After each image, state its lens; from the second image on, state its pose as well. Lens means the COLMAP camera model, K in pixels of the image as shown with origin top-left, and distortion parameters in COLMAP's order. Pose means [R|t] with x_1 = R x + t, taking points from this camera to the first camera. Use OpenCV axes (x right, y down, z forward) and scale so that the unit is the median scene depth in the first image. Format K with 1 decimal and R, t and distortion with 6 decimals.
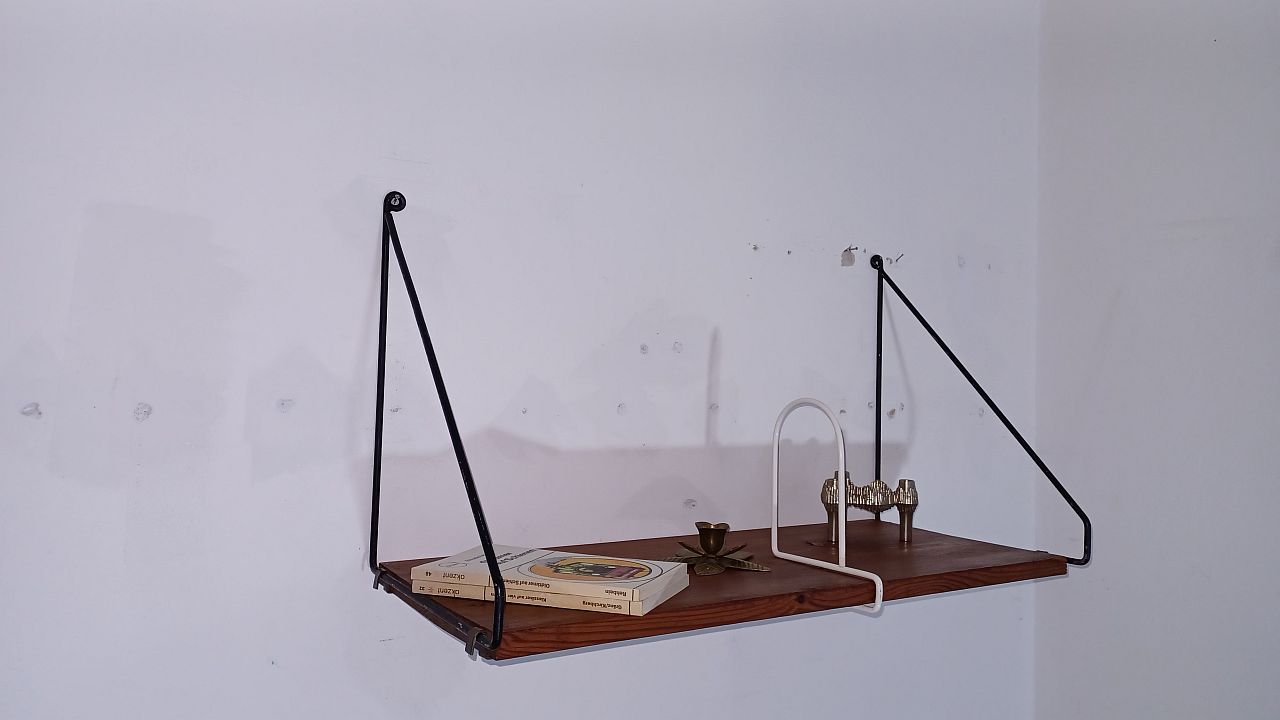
lens RADIAL K [[933.0, 0, 629.4], [0, 933.0, 352.3], [0, 0, 1]] dist [0.067598, -0.048227]
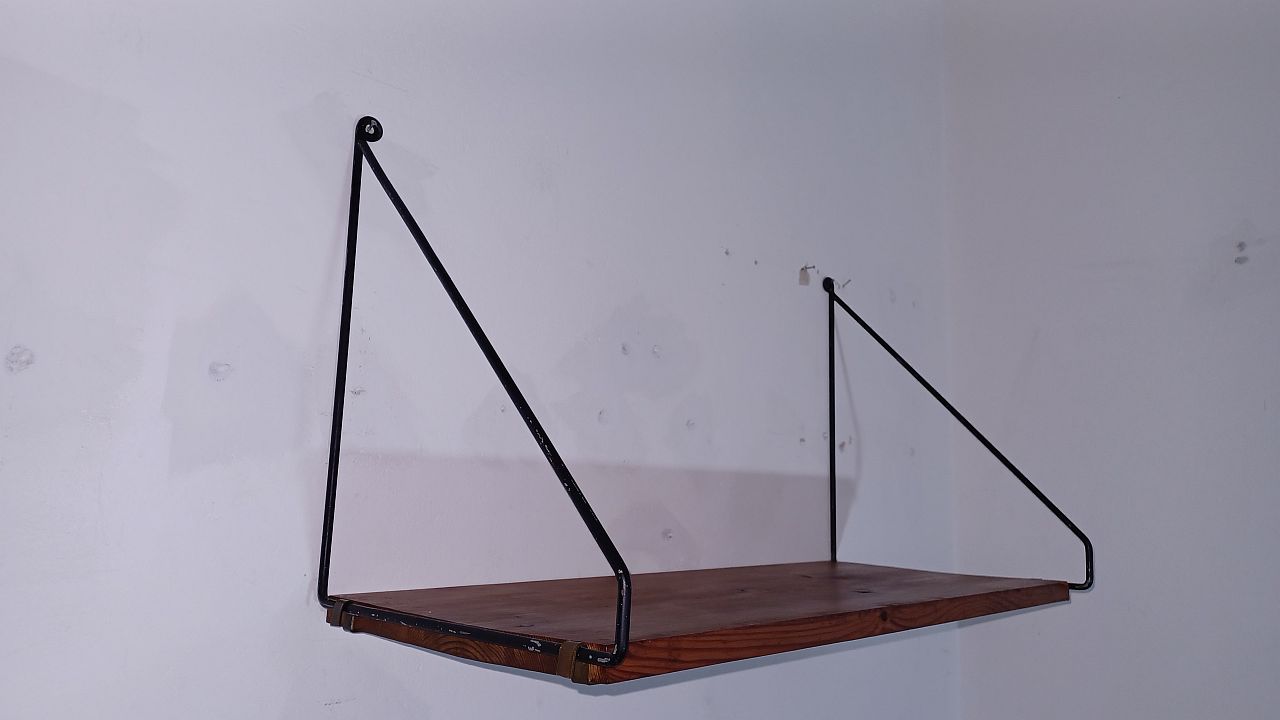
lens RADIAL K [[933.0, 0, 632.5], [0, 933.0, 349.8], [0, 0, 1]] dist [0.067598, -0.048227]
pose [[0.966866, 0.040740, 0.252012, -0.227685], [-0.010970, 0.992902, -0.118425, 0.115690], [-0.255048, 0.111737, 0.960451, 0.202415]]
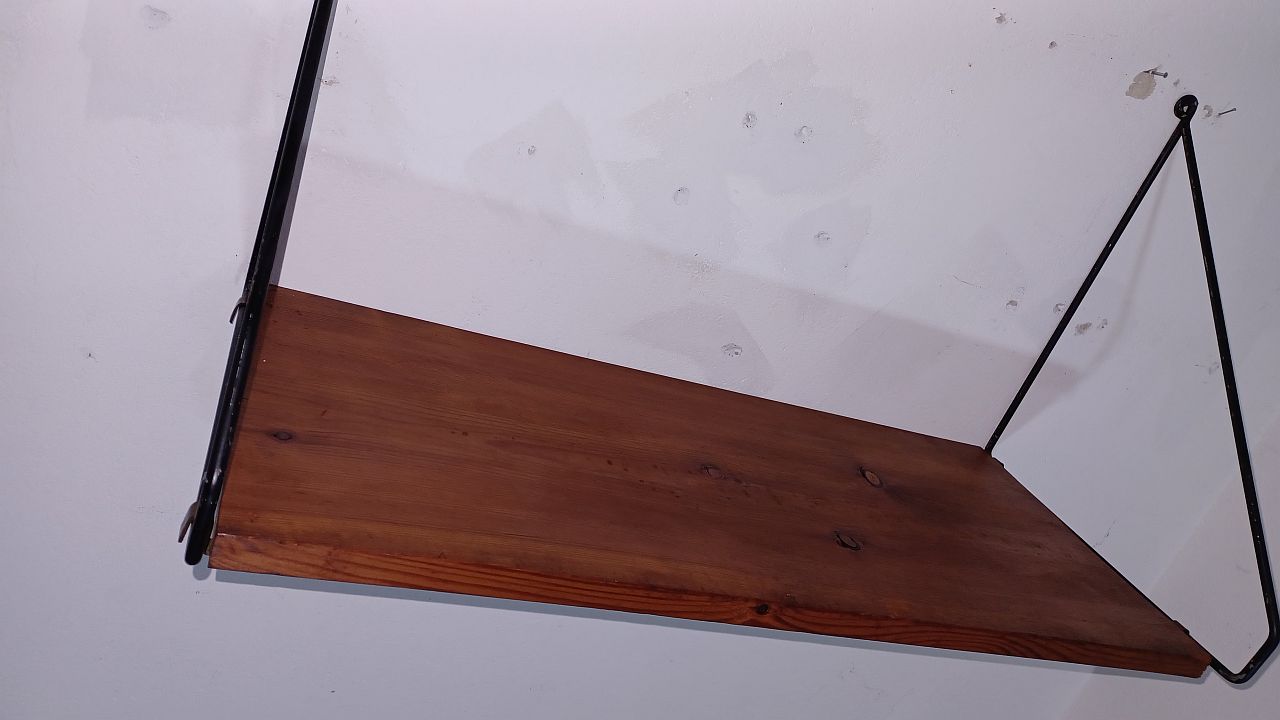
lens RADIAL K [[933.0, 0, 631.1], [0, 933.0, 351.3], [0, 0, 1]] dist [0.067598, -0.048227]
pose [[0.909031, 0.400041, -0.116748, 0.094084], [-0.334840, 0.867932, 0.366847, -0.087991], [0.248083, -0.294383, 0.922926, 0.387872]]
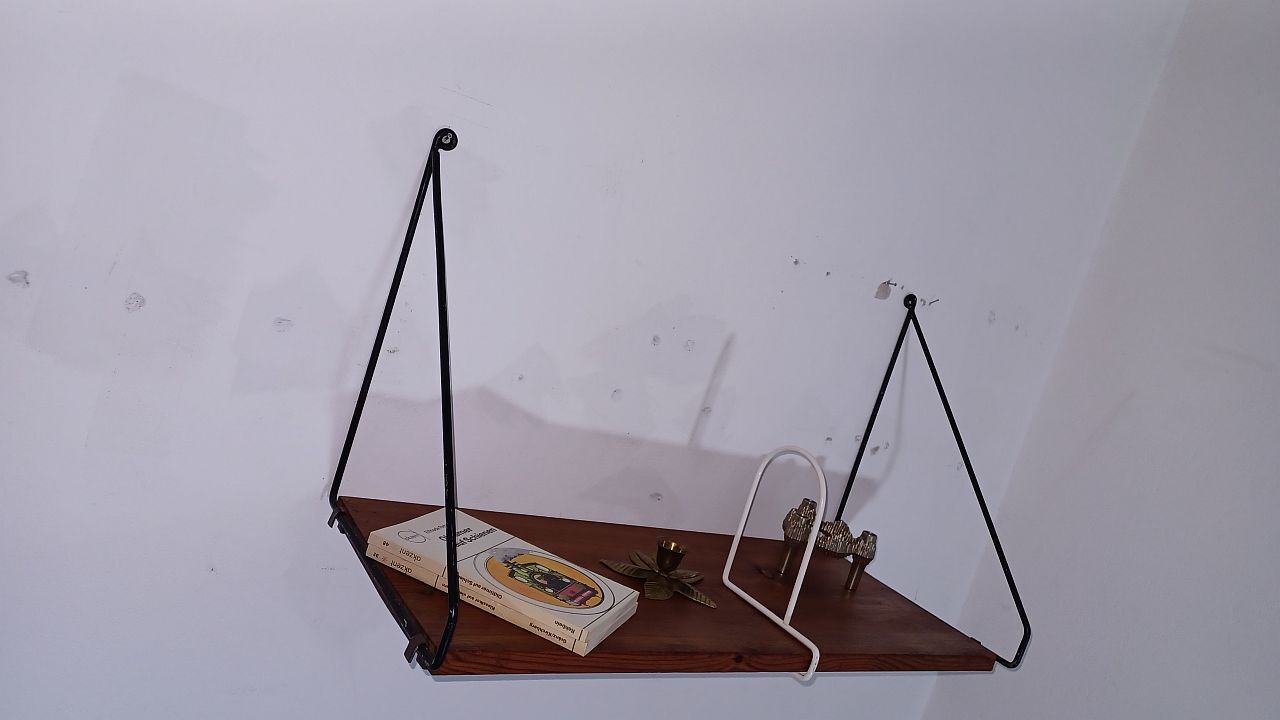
lens RADIAL K [[933.0, 0, 627.1], [0, 933.0, 353.1], [0, 0, 1]] dist [0.067598, -0.048227]
pose [[0.960401, 0.275736, 0.039983, -0.056168], [-0.278615, 0.949574, 0.143814, -0.142737], [0.001688, -0.149259, 0.988797, 0.048153]]
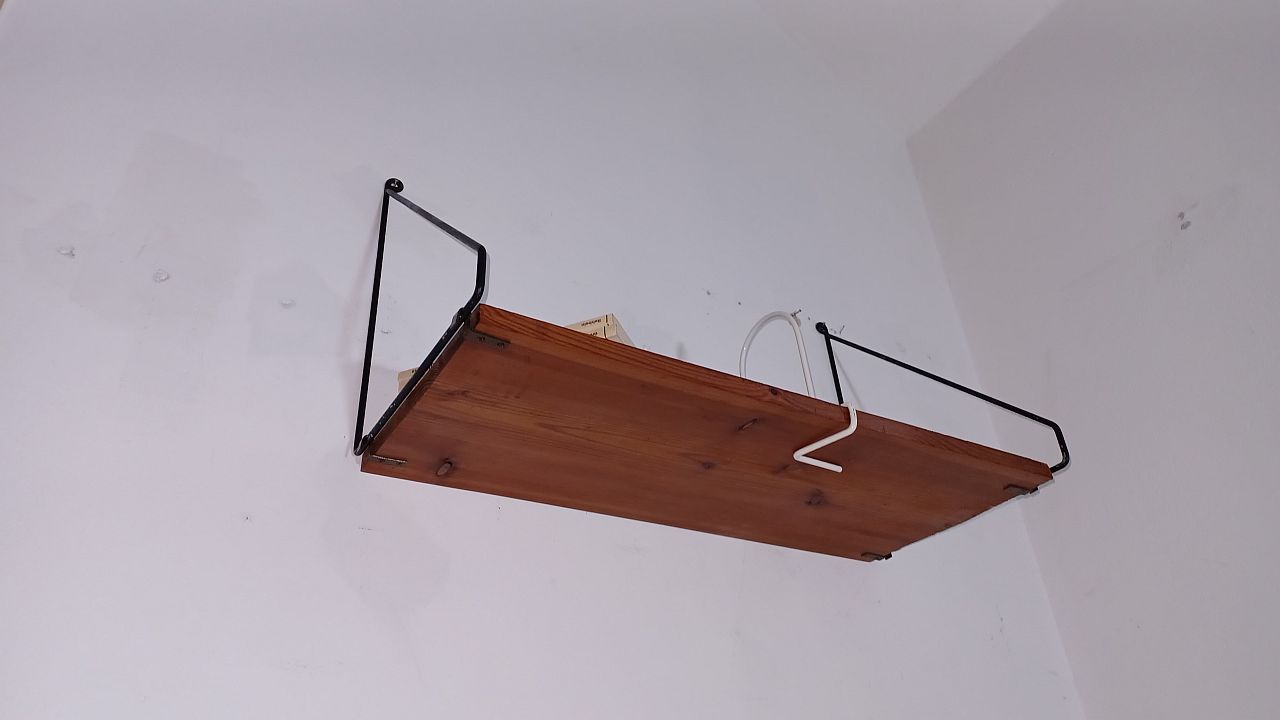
lens RADIAL K [[933.0, 0, 630.5], [0, 933.0, 341.2], [0, 0, 1]] dist [0.067598, -0.048227]
pose [[0.996233, -0.078089, 0.037703, -0.008429], [0.086219, 0.845571, -0.526854, 0.669609], [0.009261, 0.528121, 0.849119, 0.083756]]
